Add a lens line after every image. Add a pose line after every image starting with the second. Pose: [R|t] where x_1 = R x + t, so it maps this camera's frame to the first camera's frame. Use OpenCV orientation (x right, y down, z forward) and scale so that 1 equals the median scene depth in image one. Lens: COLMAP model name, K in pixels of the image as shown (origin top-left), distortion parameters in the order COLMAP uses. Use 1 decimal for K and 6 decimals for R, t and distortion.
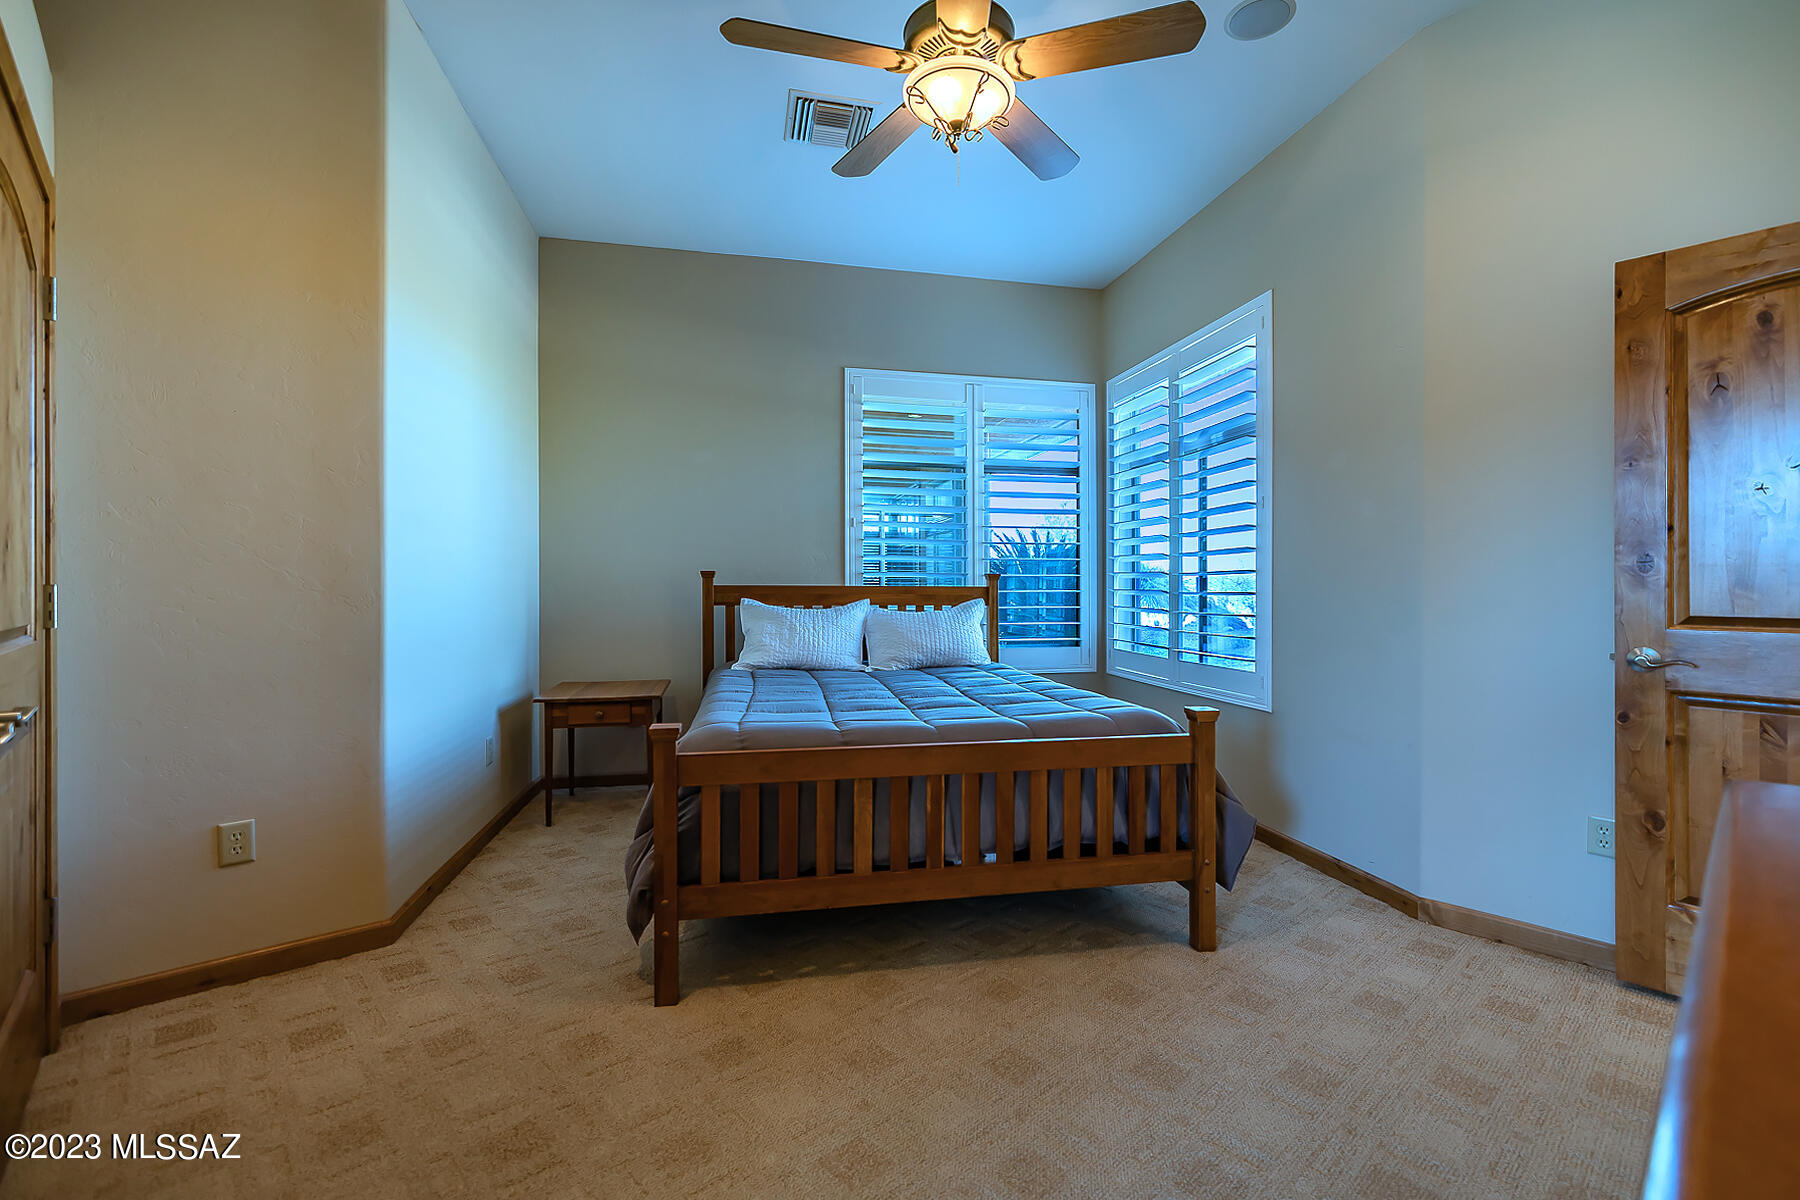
lens RADIAL K [[767.7, 0, 891.0], [0, 767.7, 586.2], [0, 0, 1]] dist [-0.000577, -0.000202]
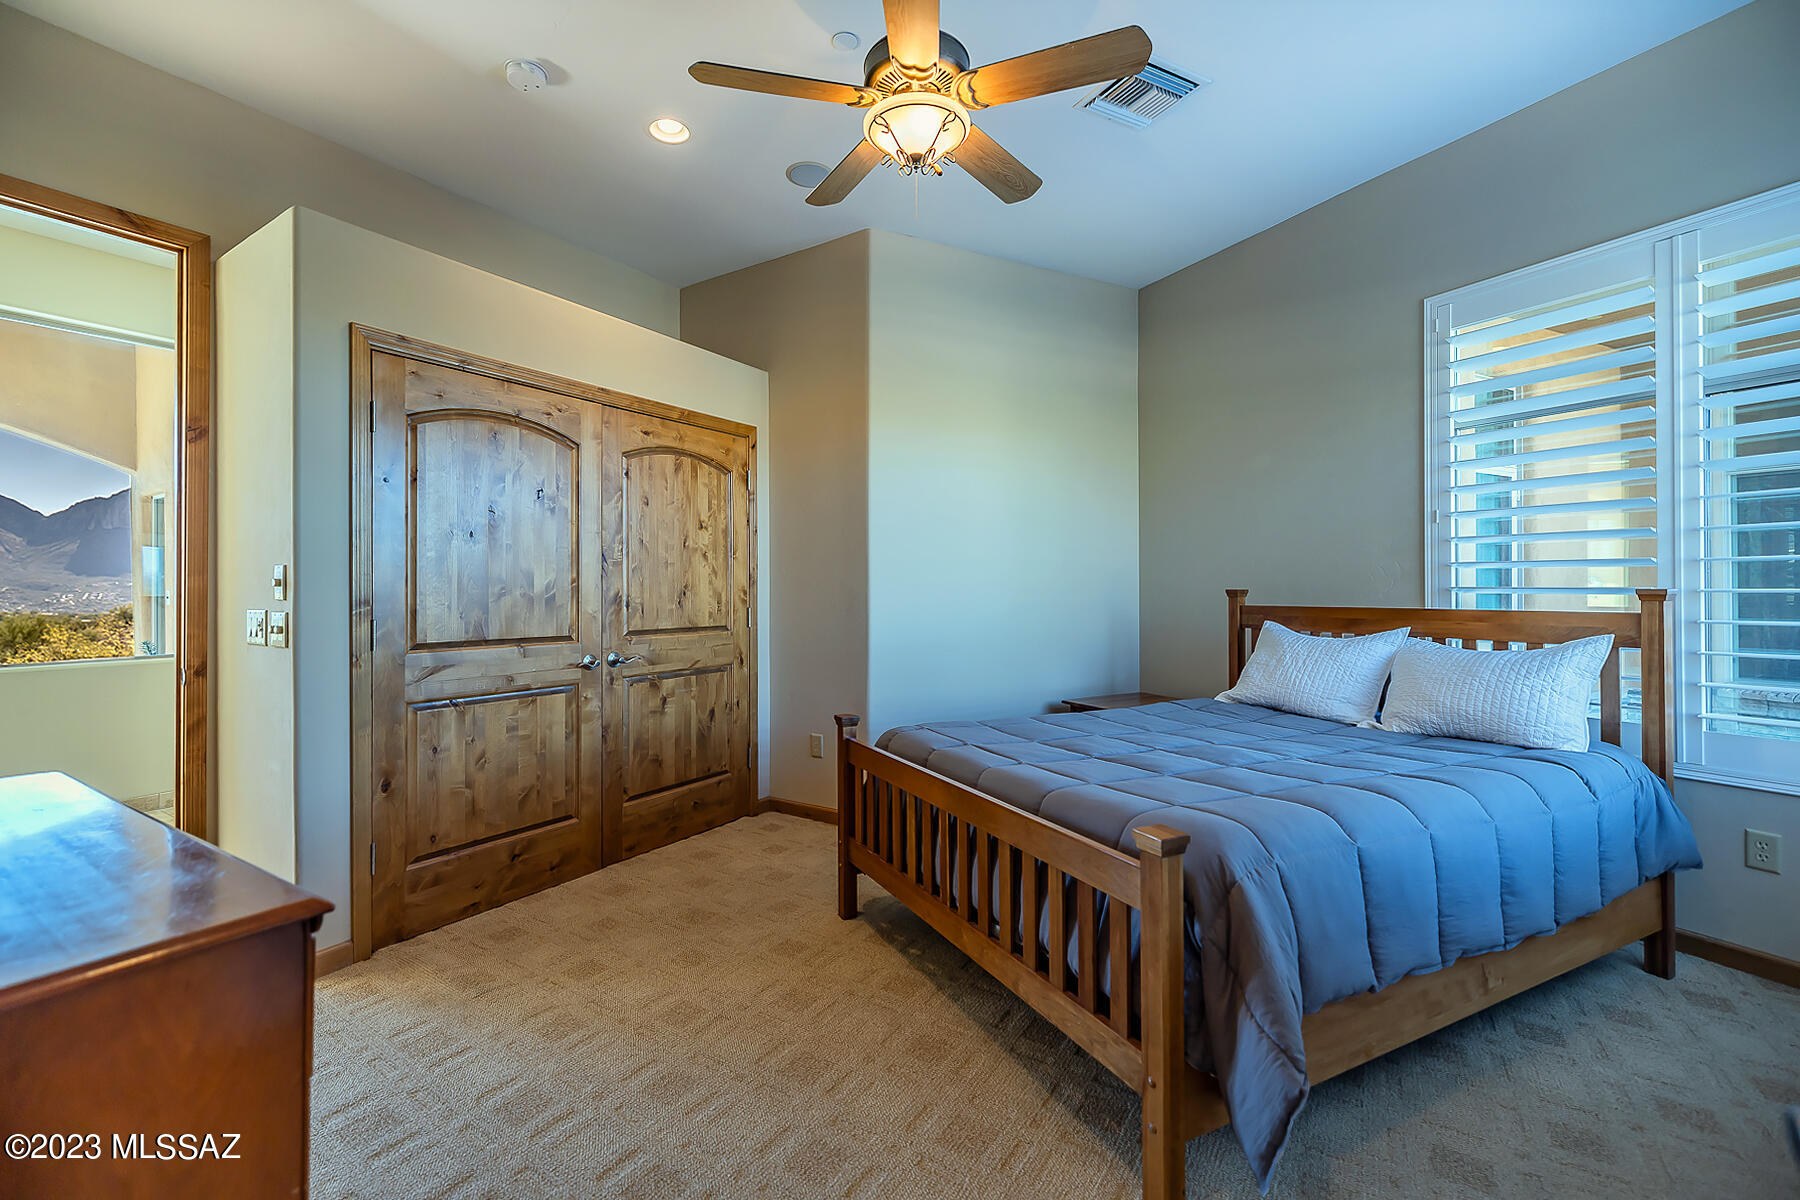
lens RADIAL K [[790.6, 0, 894.8], [0, 790.6, 587.7], [0, 0, 1]] dist [0.001384, 0.000167]
pose [[0.258615, -0.005773, -0.965963, 0.578871], [0.006143, 0.999972, -0.004332, -0.020742], [0.965961, -0.004814, 0.258643, 0.380501]]
